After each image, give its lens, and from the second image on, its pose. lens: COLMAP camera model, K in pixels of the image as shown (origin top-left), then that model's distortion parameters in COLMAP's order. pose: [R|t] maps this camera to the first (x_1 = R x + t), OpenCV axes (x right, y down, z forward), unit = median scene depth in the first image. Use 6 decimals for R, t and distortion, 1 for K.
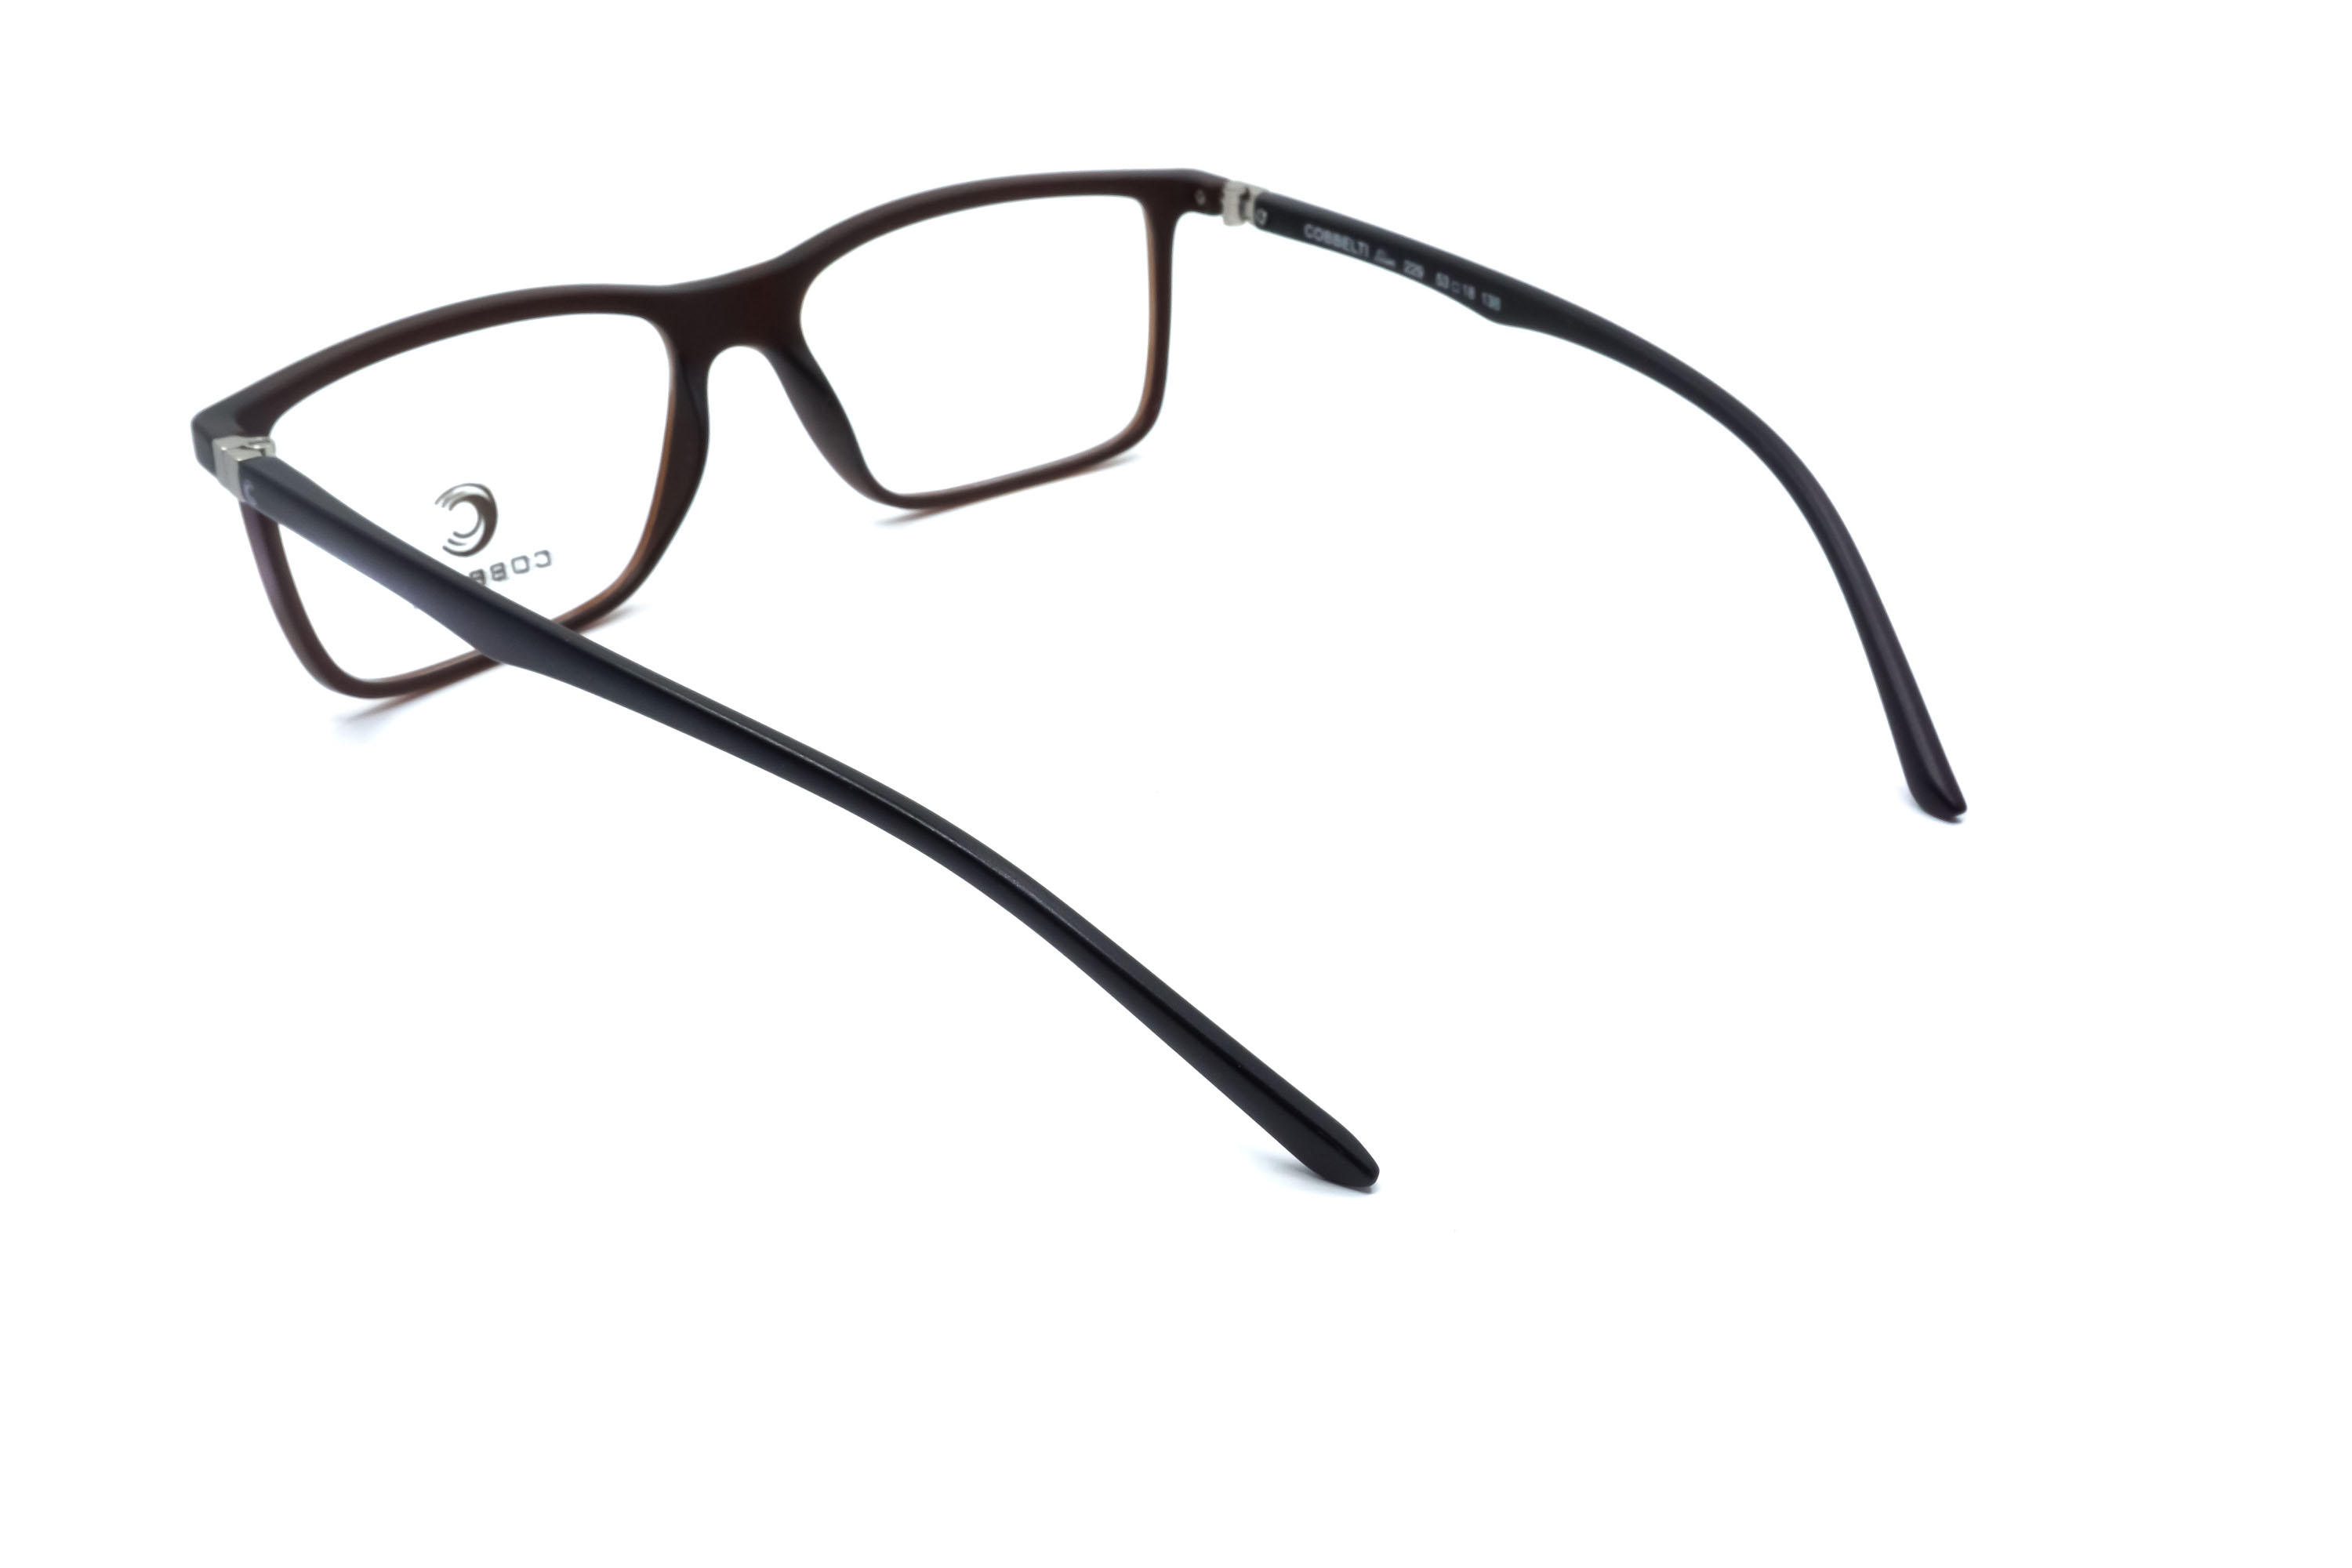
lens RADIAL K [[2645.3, 0, 1169.8], [0, 2645.3, 785.1], [0, 0, 1]] dist [-0.004204, 0.000000]
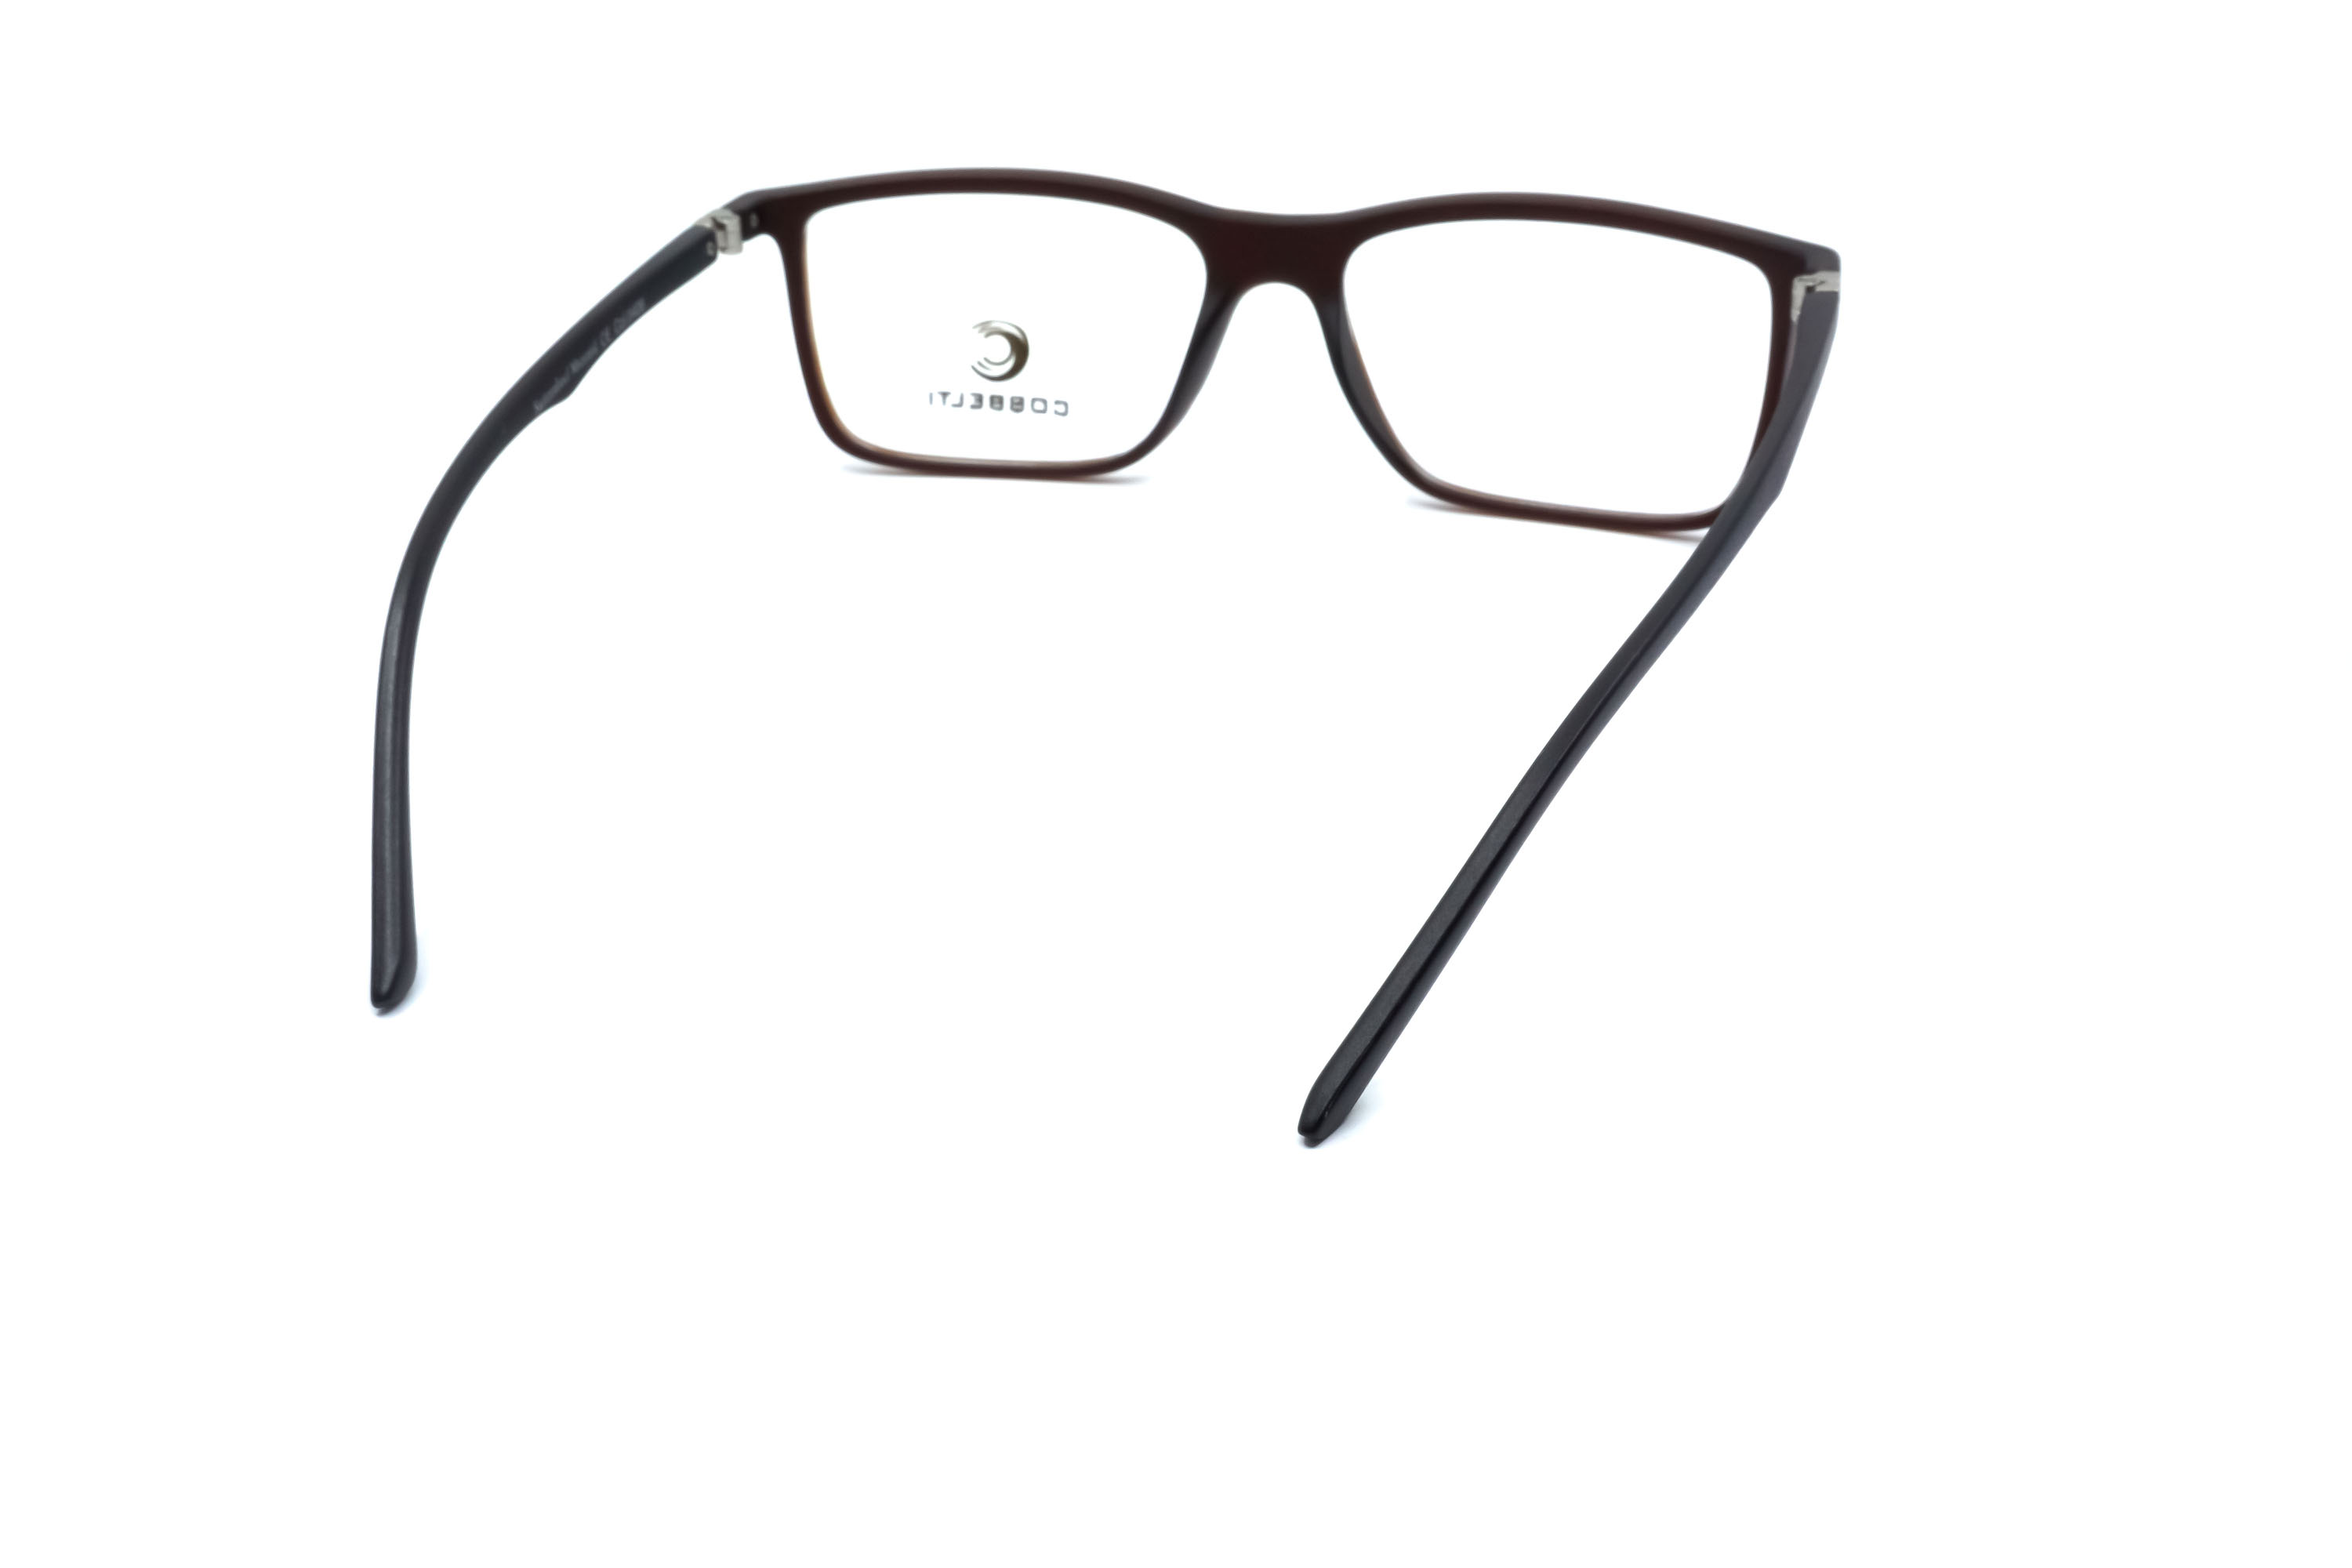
lens RADIAL K [[2645.3, 0, 1174.4], [0, 2645.3, 781.6], [0, 0, 1]] dist [-0.004204, 0.000000]
pose [[0.517350, 0.404088, -0.754362, 0.688426], [-0.373952, 0.899631, 0.225444, -0.208262], [0.769746, 0.165462, 0.616533, 0.347794]]
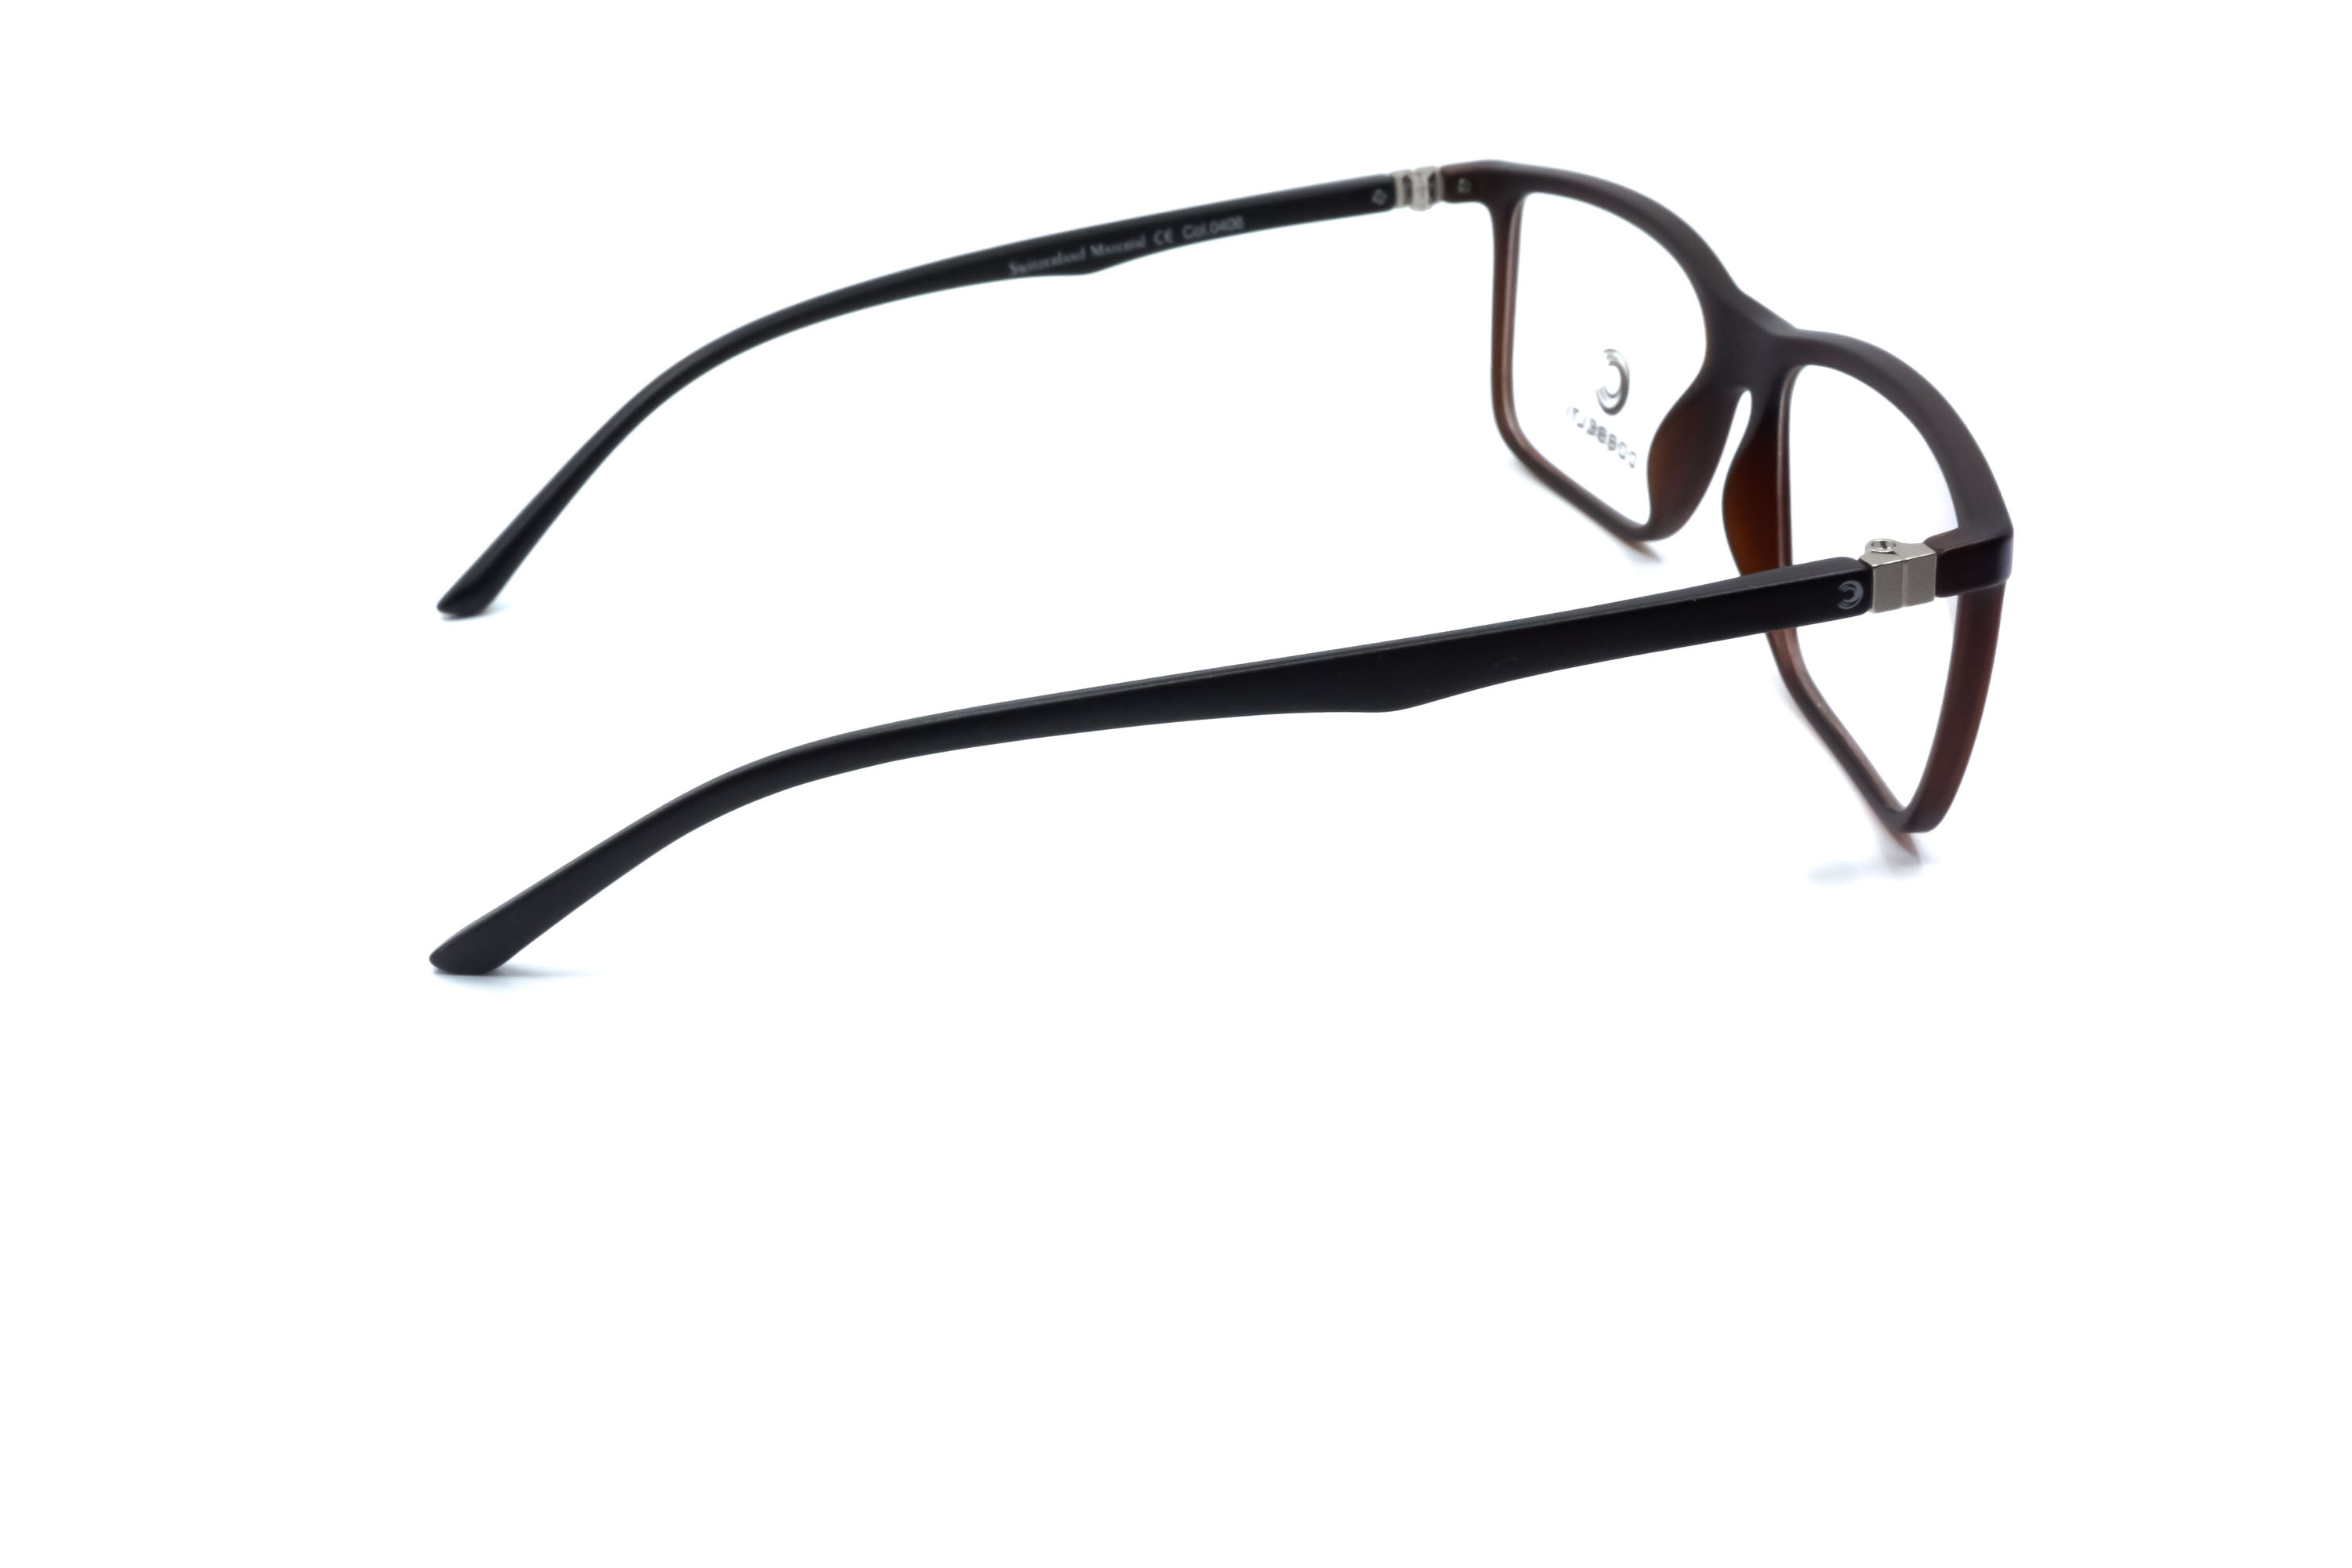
lens RADIAL K [[2645.3, 0, 1178.8], [0, 2645.3, 788.5], [0, 0, 1]] dist [-0.004204, 0.000000]
pose [[-0.486056, 0.440937, -0.754536, 0.686985], [-0.348266, 0.694138, 0.629987, -0.578633], [0.801536, 0.568988, -0.183826, 1.083638]]
